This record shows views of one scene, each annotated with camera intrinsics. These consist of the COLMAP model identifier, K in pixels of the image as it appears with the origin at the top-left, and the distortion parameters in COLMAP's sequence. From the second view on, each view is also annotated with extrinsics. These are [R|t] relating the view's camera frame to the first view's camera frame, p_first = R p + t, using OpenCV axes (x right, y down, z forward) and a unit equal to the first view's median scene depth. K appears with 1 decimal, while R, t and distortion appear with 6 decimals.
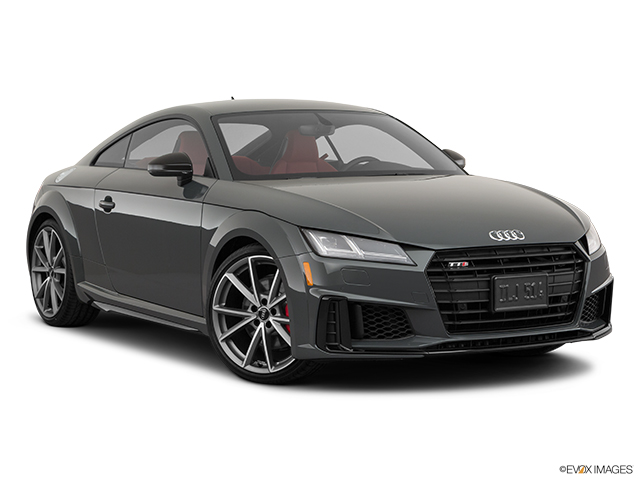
lens RADIAL K [[1586.3, 0, 320.0], [0, 1586.3, 240.0], [0, 0, 1]] dist [-0.031927, -0.283682]
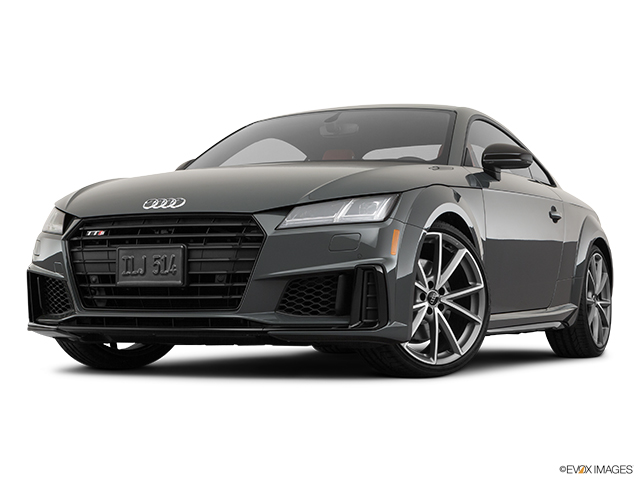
lens RADIAL K [[1406.9, 0, 320.0], [0, 1406.9, 240.0], [0, 0, 1]] dist [-0.053149, 0.006319]
pose [[0.555766, -0.032802, -0.830691, 0.817382], [-0.063861, 0.994584, -0.081999, 0.076178], [0.828882, 0.098621, 0.550661, 0.651190]]
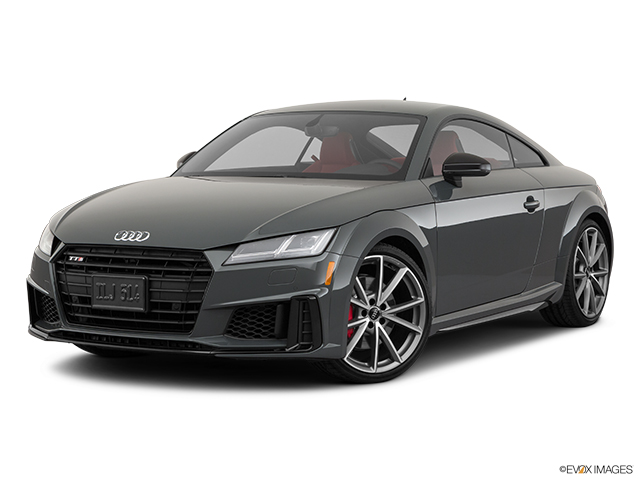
lens RADIAL K [[1586.3, 0, 320.0], [0, 1586.3, 240.0], [0, 0, 1]] dist [-0.031927, -0.283682]
pose [[0.463031, 0.065036, -0.883953, 1.071756], [-0.065220, 0.997101, 0.039197, -0.048032], [0.883939, 0.039502, 0.465930, 0.642314]]
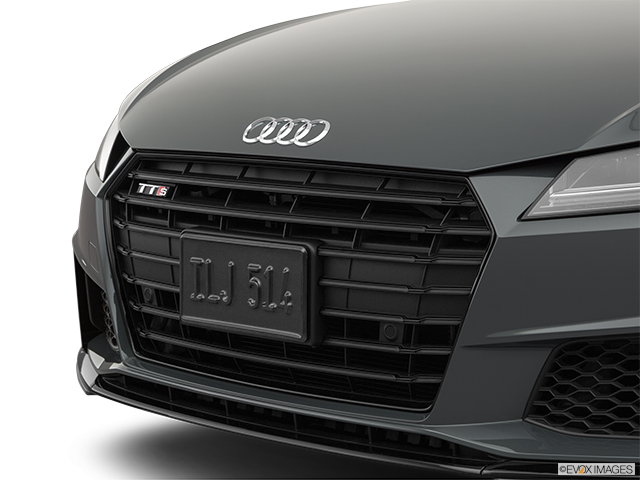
lens RADIAL K [[1949.4, 0, 320.0], [0, 1949.4, 240.0], [0, 0, 1]] dist [-0.055378, 0.027323]
pose [[0.248443, 0.117377, -0.961509, 0.563375], [-0.065881, 0.992380, 0.104122, -0.025778], [0.966403, 0.037477, 0.254283, 0.901085]]
